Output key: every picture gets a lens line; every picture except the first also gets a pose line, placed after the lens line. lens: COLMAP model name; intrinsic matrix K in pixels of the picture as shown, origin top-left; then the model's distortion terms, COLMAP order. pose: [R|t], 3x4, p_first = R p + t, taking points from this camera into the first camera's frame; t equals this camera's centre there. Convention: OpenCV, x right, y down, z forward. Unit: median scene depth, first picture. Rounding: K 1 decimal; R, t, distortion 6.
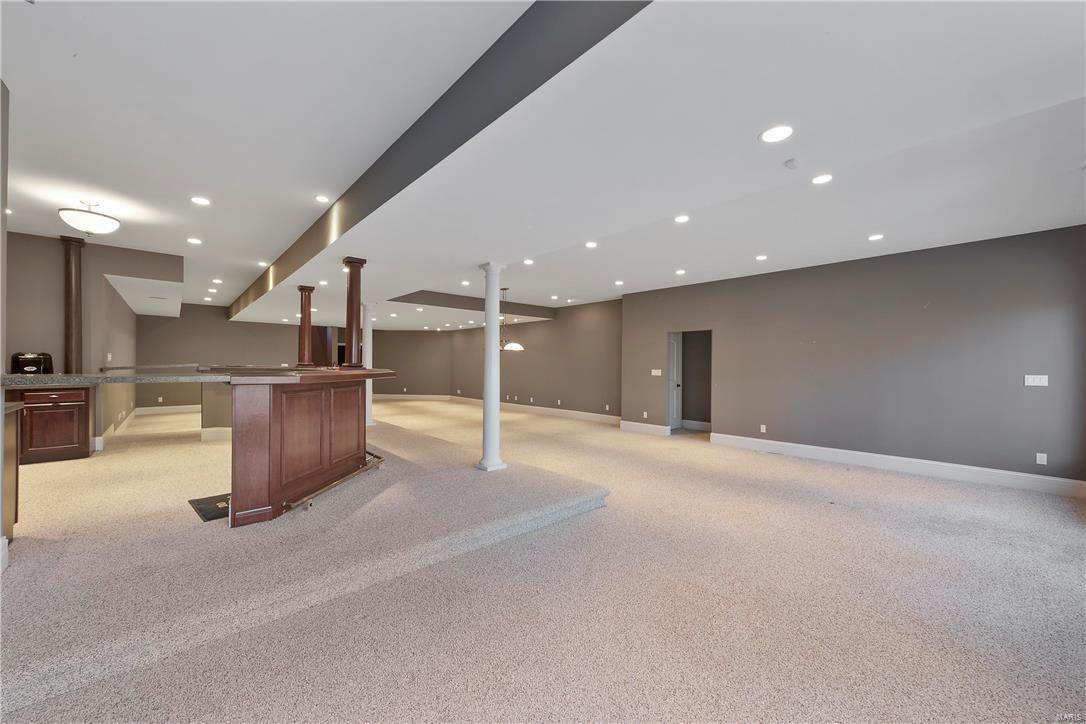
lens RADIAL K [[416.8, 0, 541.5], [0, 416.8, 362.6], [0, 0, 1]] dist [-0.000232, -0.000016]
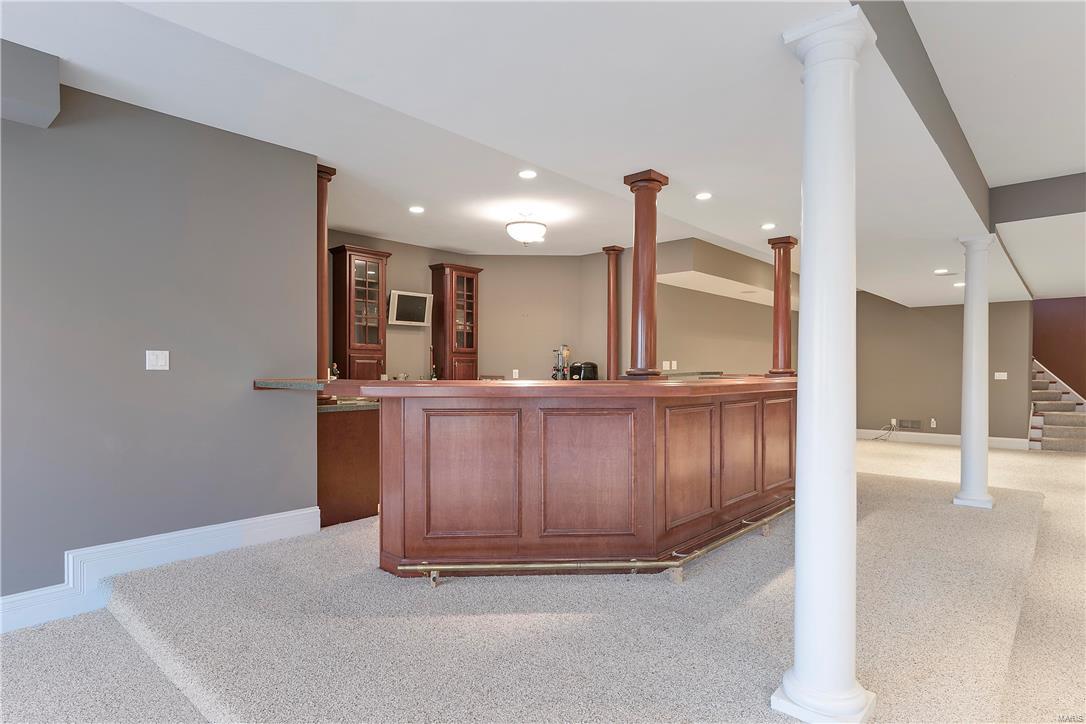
lens RADIAL K [[590.6, 0, 541.7], [0, 590.6, 367.3], [0, 0, 1]] dist [0.004088, 0.000295]
pose [[0.110644, -0.012980, -0.993775, 0.335181], [-0.001789, 0.999910, -0.013259, 0.013806], [0.993858, 0.003245, 0.110611, 0.885639]]
